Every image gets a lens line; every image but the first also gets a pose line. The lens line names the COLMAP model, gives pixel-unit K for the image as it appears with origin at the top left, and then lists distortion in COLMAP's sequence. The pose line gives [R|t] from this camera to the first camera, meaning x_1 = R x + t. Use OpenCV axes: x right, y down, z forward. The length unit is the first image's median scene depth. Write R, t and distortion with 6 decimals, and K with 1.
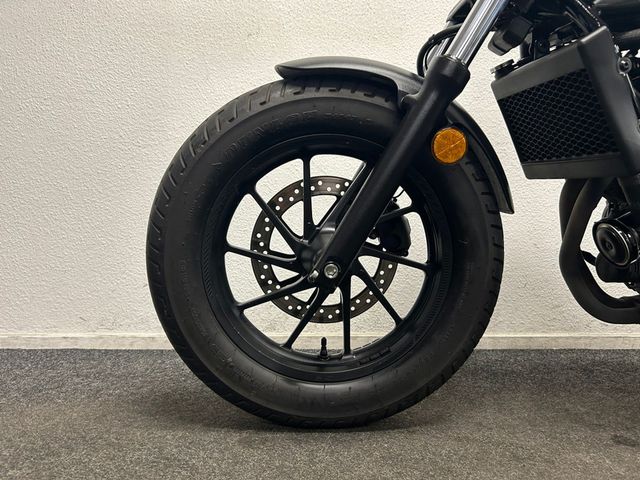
lens RADIAL K [[495.9, 0, 322.5], [0, 495.9, 235.0], [0, 0, 1]] dist [0.029859, -0.029049]
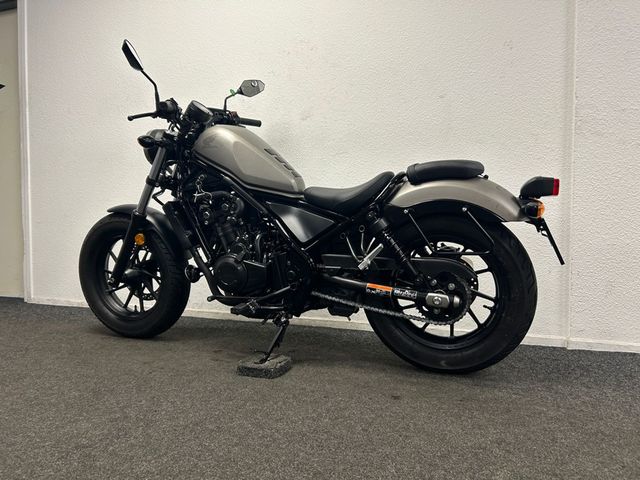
lens RADIAL K [[495.9, 0, 322.2], [0, 495.9, 241.8], [0, 0, 1]] dist [0.029859, -0.029049]
pose [[0.909365, 0.001658, -0.415997, 2.045397], [0.003223, 0.999934, 0.011031, -0.161060], [0.415988, -0.011372, 0.909299, -1.018982]]
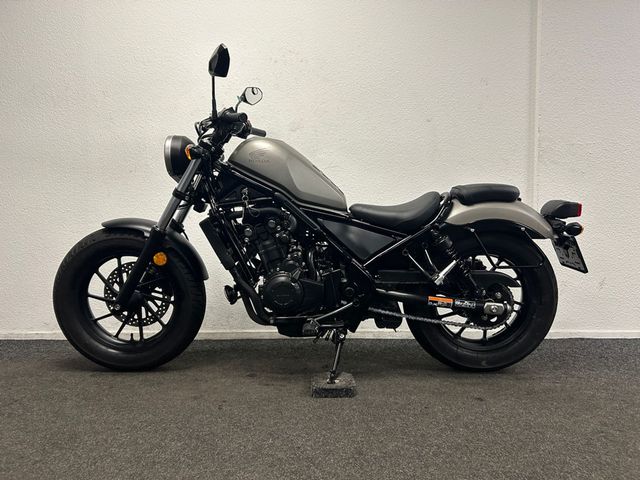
lens RADIAL K [[495.9, 0, 320.7], [0, 495.9, 237.6], [0, 0, 1]] dist [0.029859, -0.029049]
pose [[0.998746, -0.013018, -0.048338, 1.014515], [0.013597, 0.999840, 0.011660, -0.257028], [0.048178, -0.012303, 0.998763, -1.294574]]
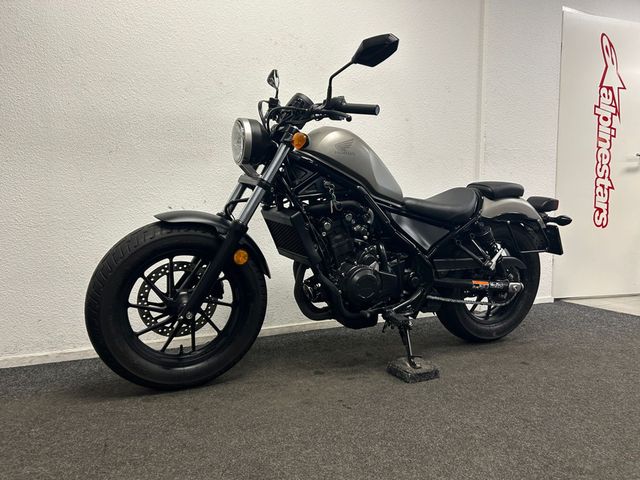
lens RADIAL K [[495.9, 0, 333.6], [0, 495.9, 239.4], [0, 0, 1]] dist [0.029859, -0.029049]
pose [[0.913061, -0.036361, 0.406199, -0.238610], [0.016698, 0.998515, 0.051850, -0.312043], [-0.407482, -0.040560, 0.912312, -1.067677]]
